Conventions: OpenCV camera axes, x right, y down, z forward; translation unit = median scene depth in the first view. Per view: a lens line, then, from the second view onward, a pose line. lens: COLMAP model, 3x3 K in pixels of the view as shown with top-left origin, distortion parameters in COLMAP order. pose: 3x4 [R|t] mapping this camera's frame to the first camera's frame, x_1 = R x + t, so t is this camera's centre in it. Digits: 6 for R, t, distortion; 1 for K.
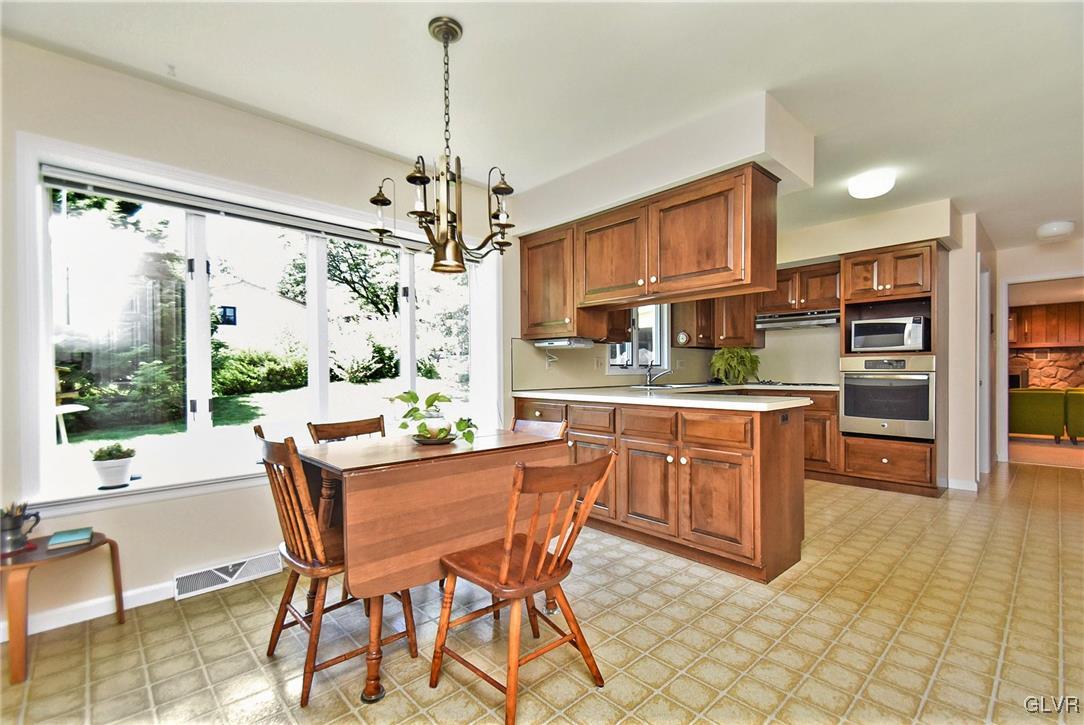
lens RADIAL K [[476.0, 0, 542.2], [0, 476.0, 381.2], [0, 0, 1]] dist [0.019680, -0.016292]
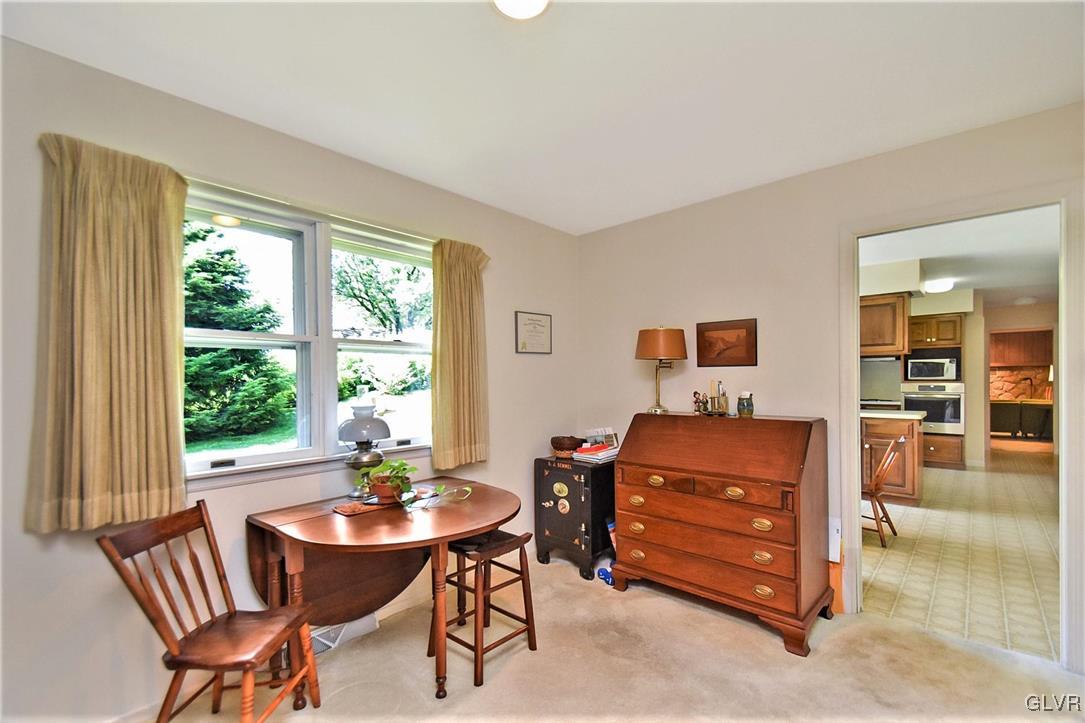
lens RADIAL K [[470.1, 0, 543.8], [0, 470.1, 388.8], [0, 0, 1]] dist [0.019441, -0.015056]
pose [[0.996346, -0.005879, 0.085211, -0.740766], [0.005948, 0.999982, -0.000559, -0.042030], [-0.085206, 0.001064, 0.996363, -0.482385]]
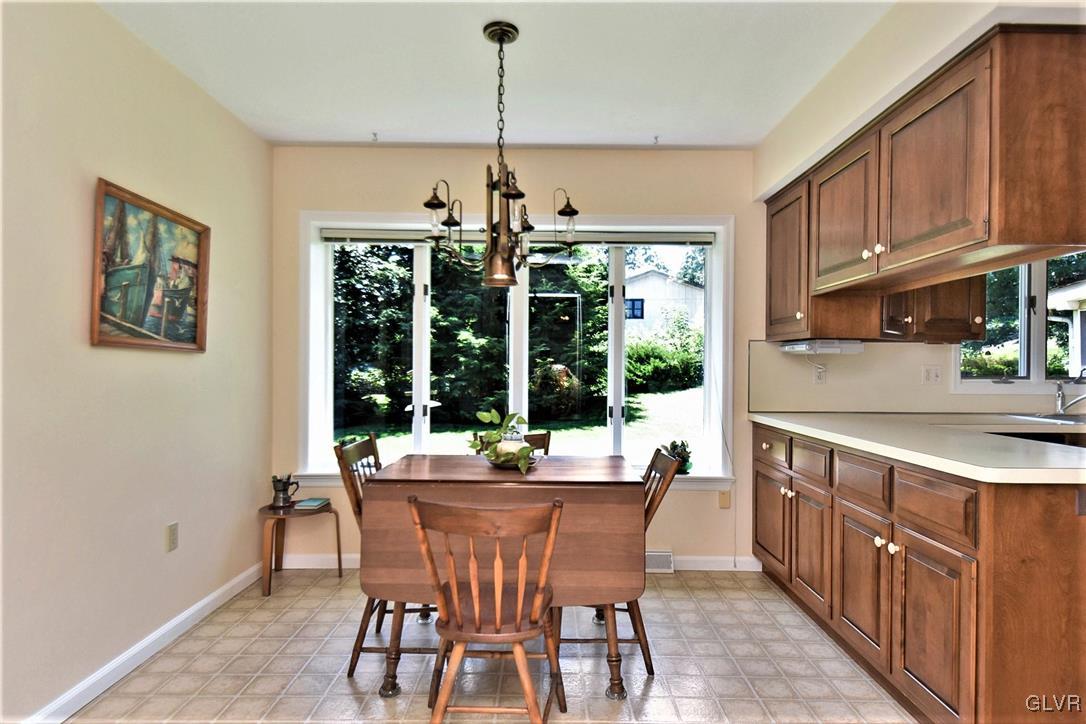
lens RADIAL K [[611.6, 0, 543.3], [0, 611.6, 371.6], [0, 0, 1]] dist [0.000862, -0.000656]
pose [[0.727347, 0.014182, -0.686123, 0.335049], [-0.024417, 0.999688, -0.005220, -0.027382], [0.685835, 0.020550, 0.727467, 0.087750]]
